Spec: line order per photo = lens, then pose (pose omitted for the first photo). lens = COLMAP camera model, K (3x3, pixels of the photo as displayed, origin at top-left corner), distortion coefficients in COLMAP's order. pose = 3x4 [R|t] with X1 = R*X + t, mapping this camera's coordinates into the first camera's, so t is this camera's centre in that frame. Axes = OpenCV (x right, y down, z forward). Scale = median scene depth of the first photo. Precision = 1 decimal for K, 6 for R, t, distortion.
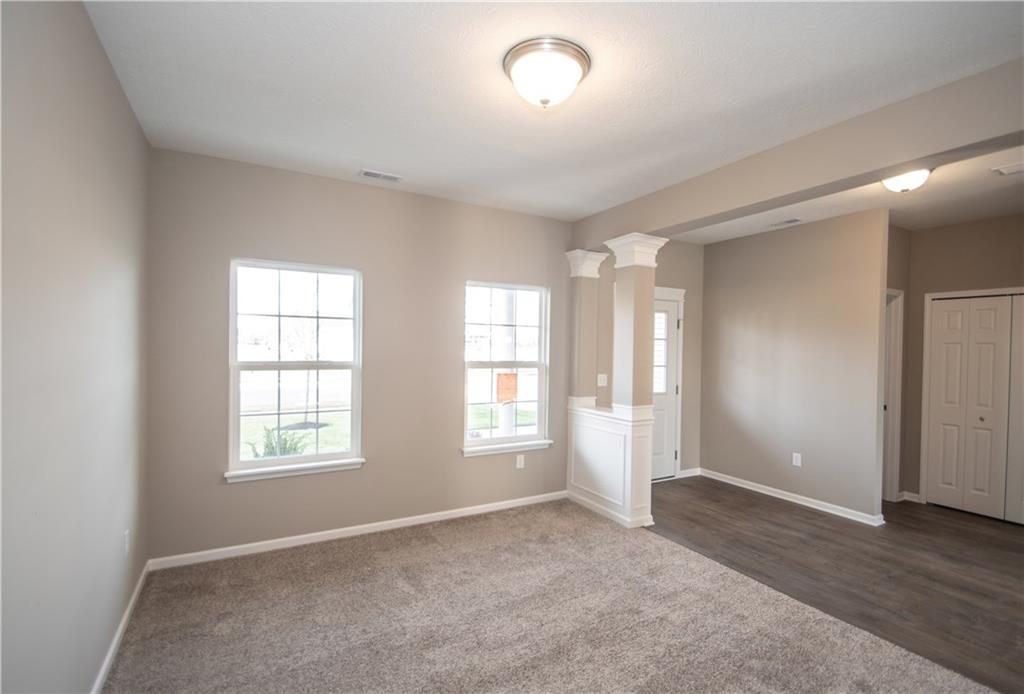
lens RADIAL K [[457.3, 0, 512.4], [0, 457.3, 362.7], [0, 0, 1]] dist [-0.001102, -0.000164]
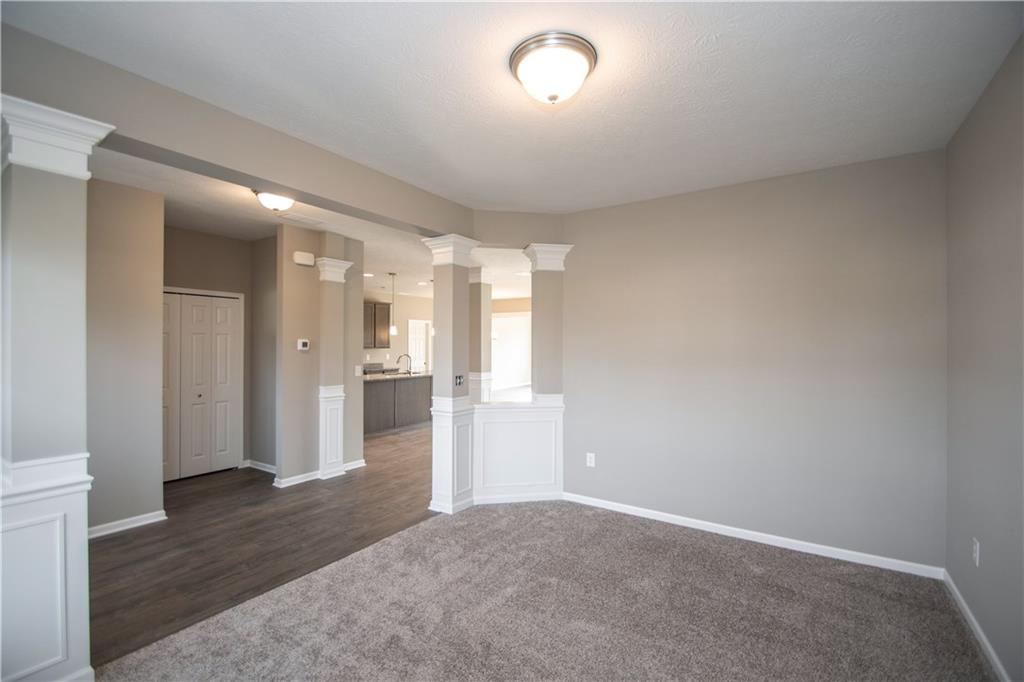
lens RADIAL K [[447.8, 0, 507.3], [0, 447.8, 343.6], [0, 0, 1]] dist [0.004580, -0.012727]
pose [[-0.455791, -0.008435, 0.890047, -0.493719], [0.017124, 0.999687, 0.018243, -0.028183], [-0.889922, 0.023556, -0.455504, 0.999801]]
